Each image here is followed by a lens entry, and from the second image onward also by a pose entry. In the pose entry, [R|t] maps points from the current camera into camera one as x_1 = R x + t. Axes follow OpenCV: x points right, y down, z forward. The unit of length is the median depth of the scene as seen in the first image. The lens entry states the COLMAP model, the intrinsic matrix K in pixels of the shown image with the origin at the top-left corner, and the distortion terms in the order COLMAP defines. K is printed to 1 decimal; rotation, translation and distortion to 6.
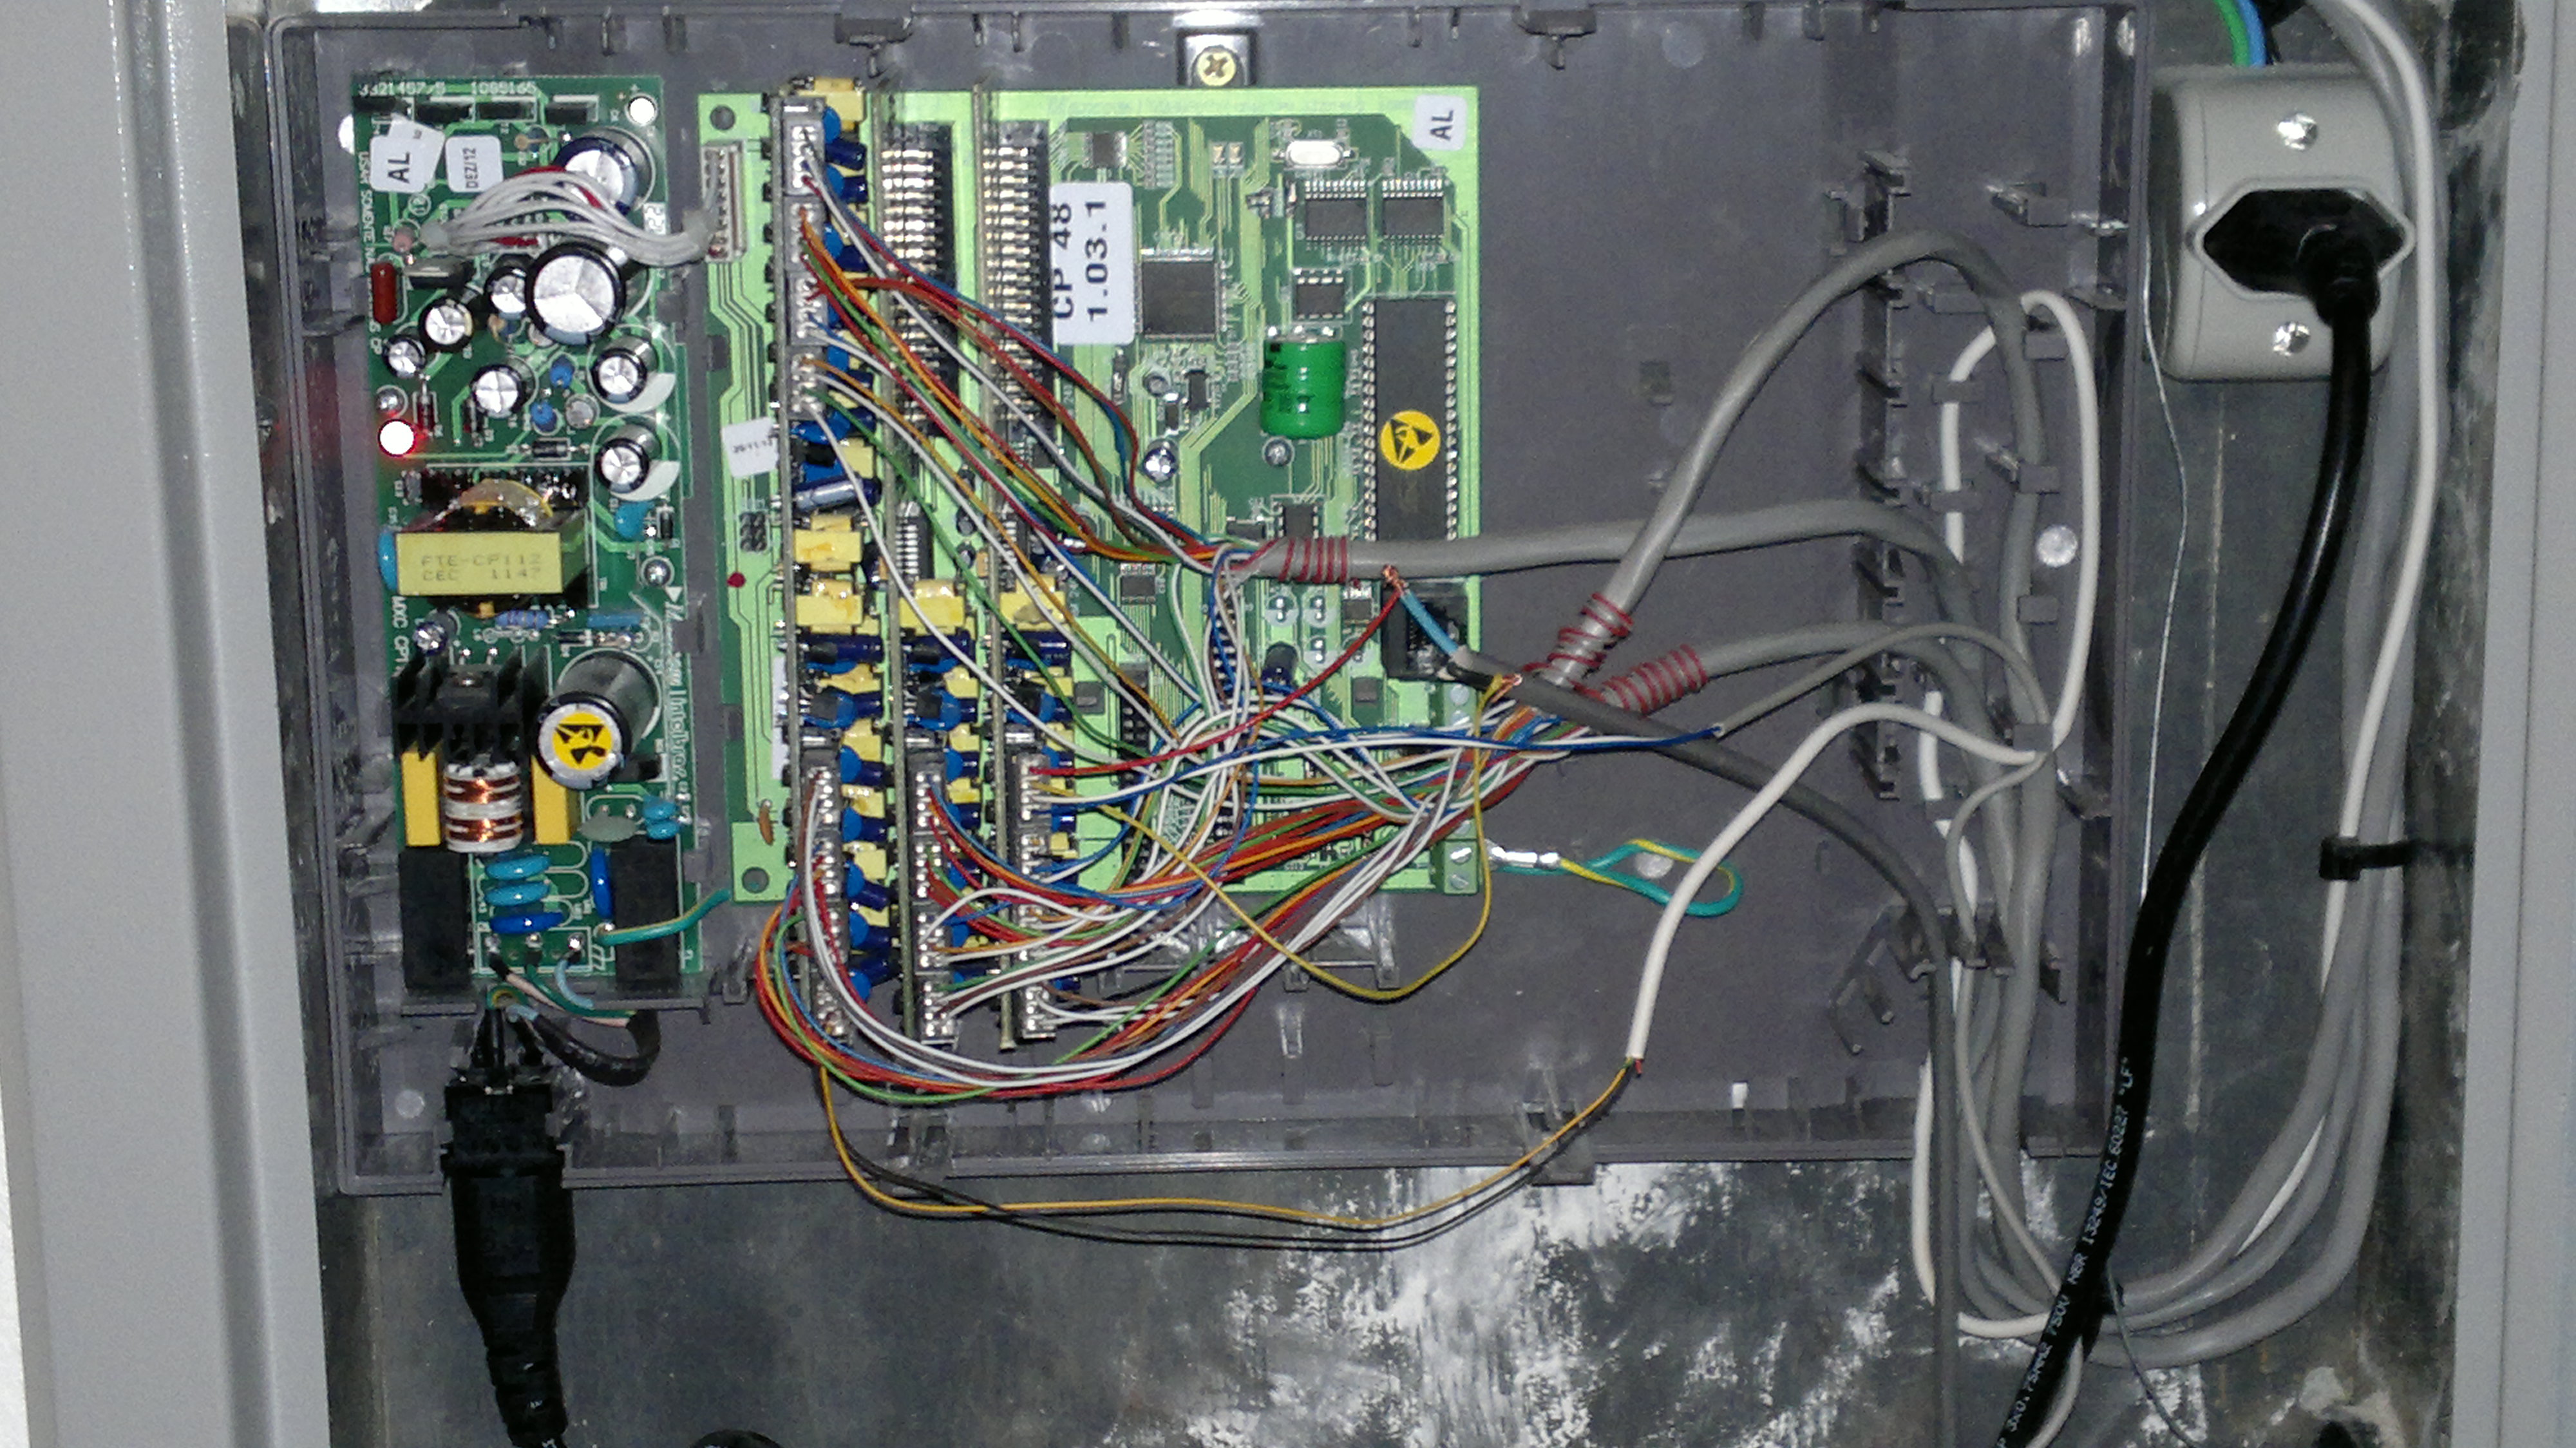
lens RADIAL K [[3979.3, 0, 1270.4], [0, 3979.3, 725.9], [0, 0, 1]] dist [0.118050, 0.000000]
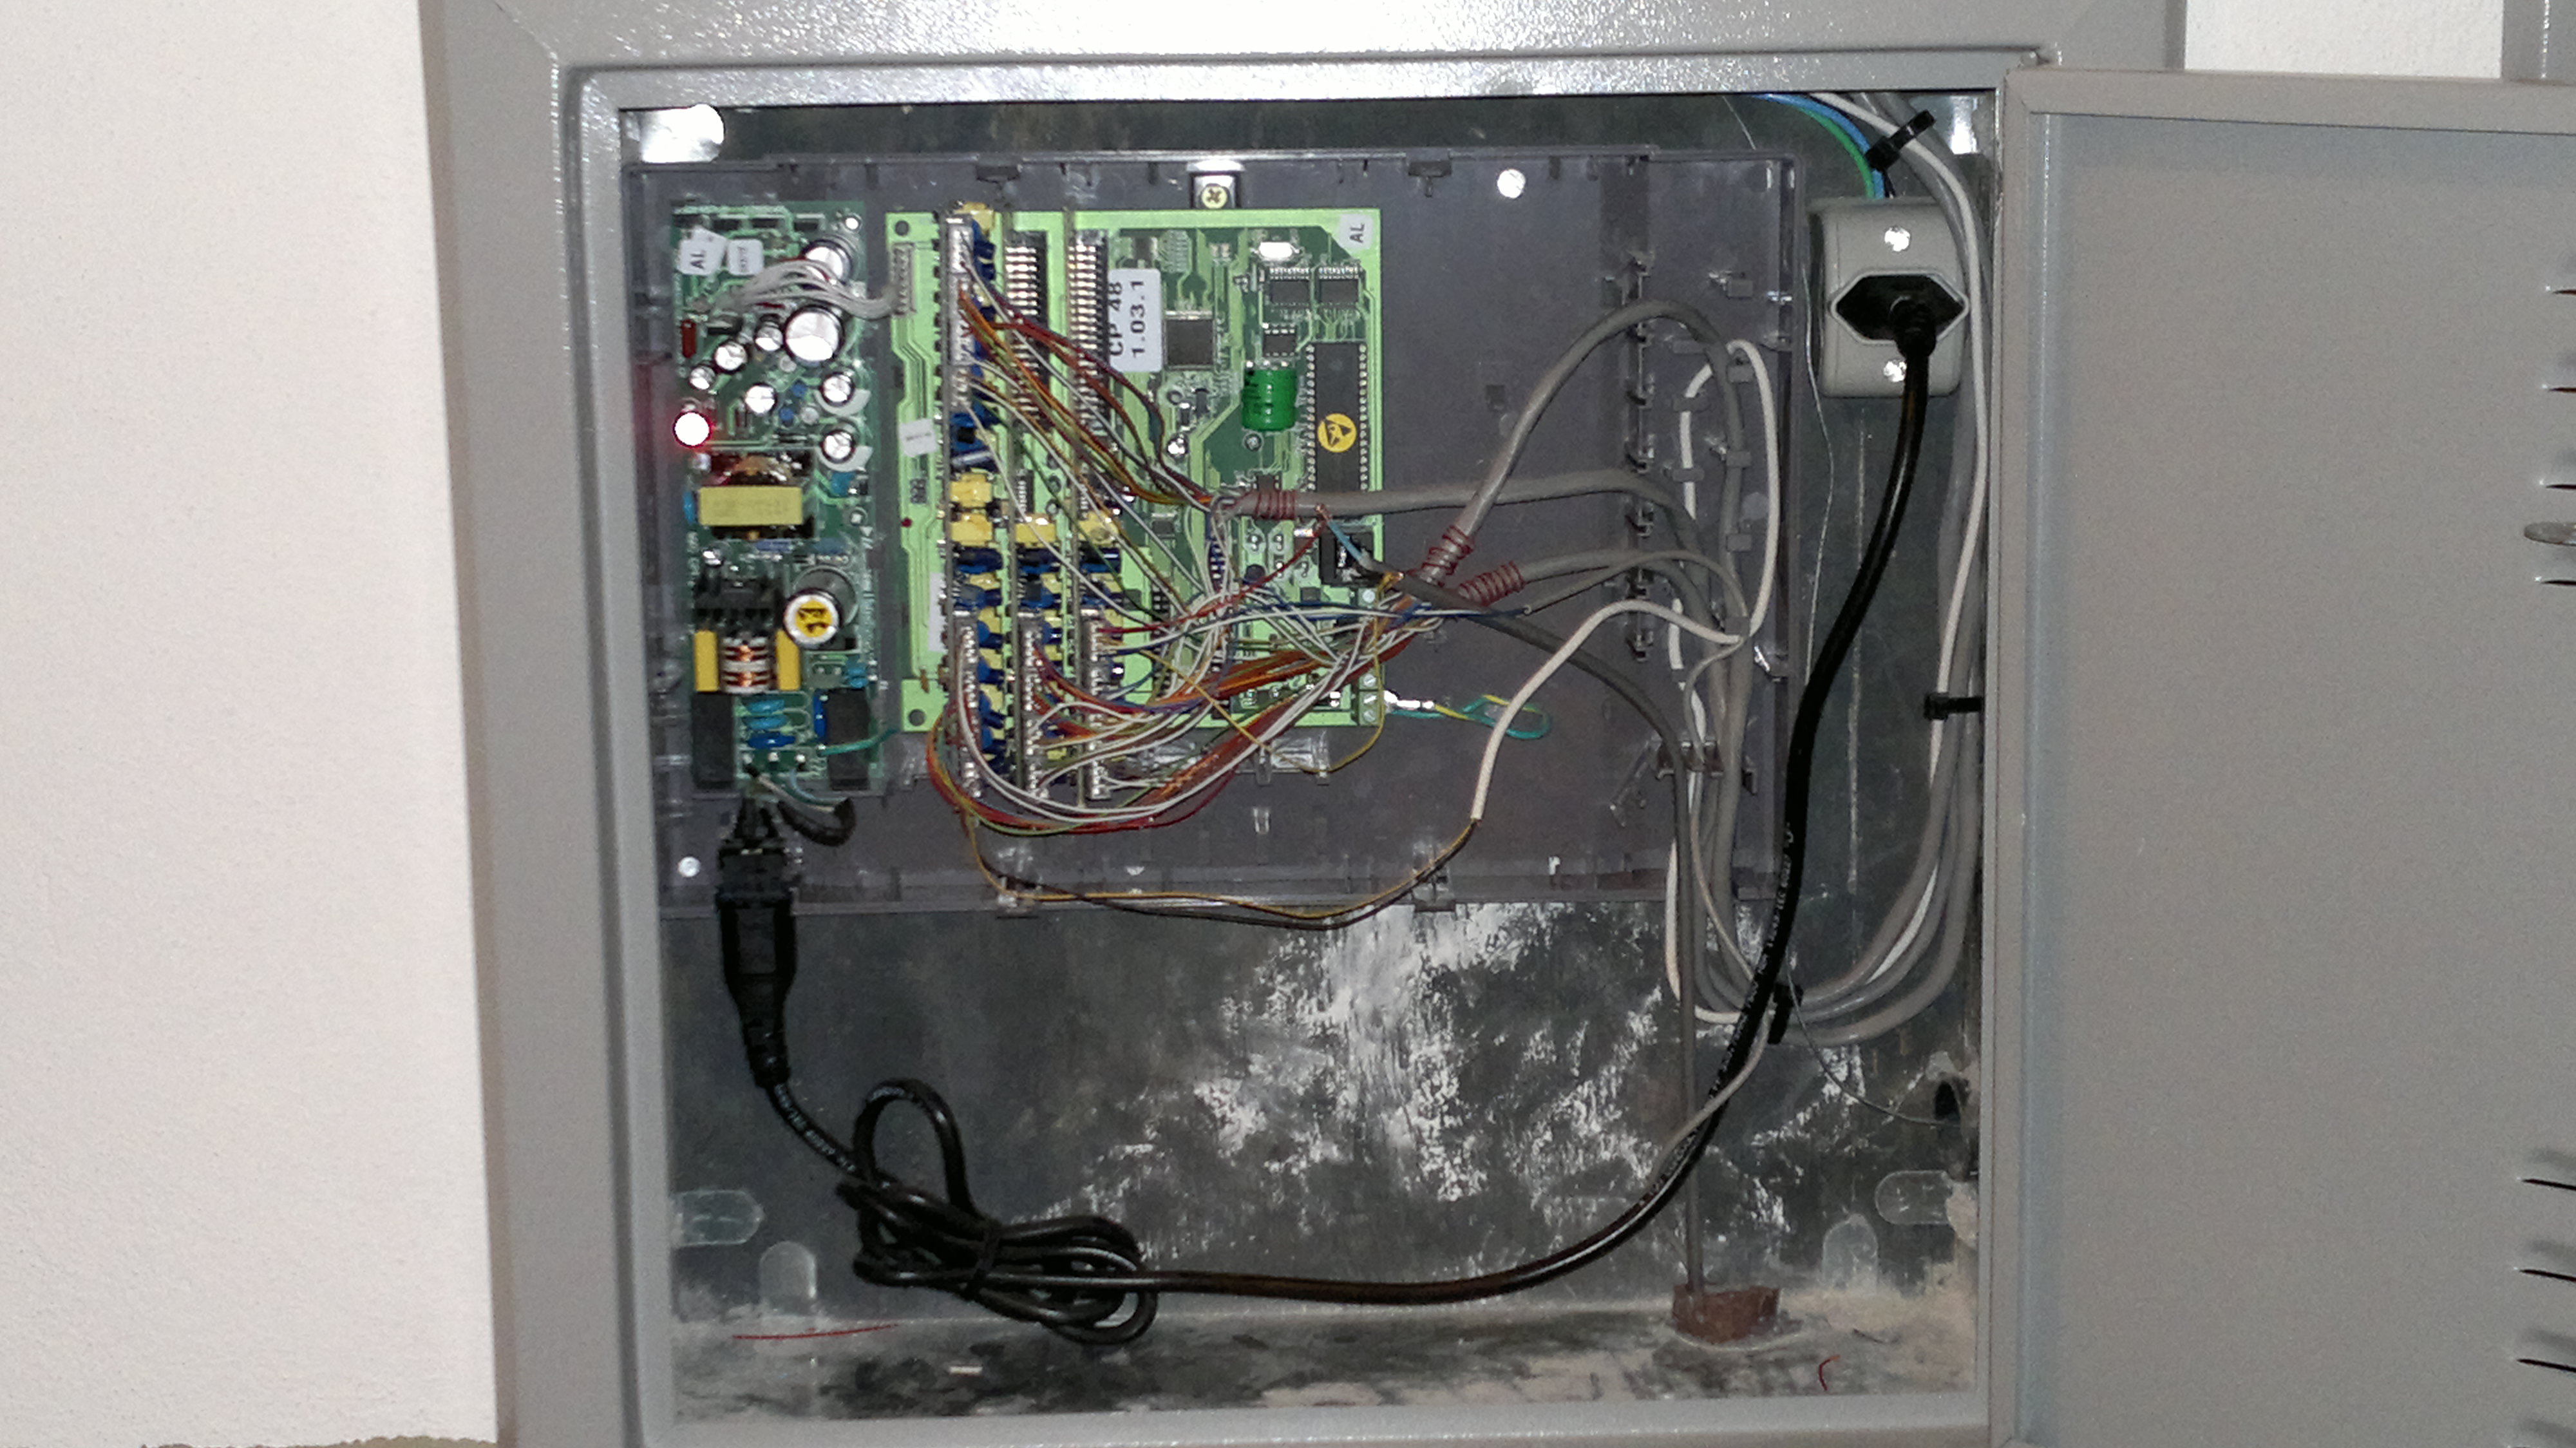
lens RADIAL K [[3979.3, 0, 1268.4], [0, 3979.3, 757.7], [0, 0, 1]] dist [0.118050, 0.000000]
pose [[0.999986, 0.002034, -0.004910, 0.015606], [-0.002174, 0.999583, -0.028792, 0.098820], [0.004849, 0.028802, 0.999573, -0.550523]]
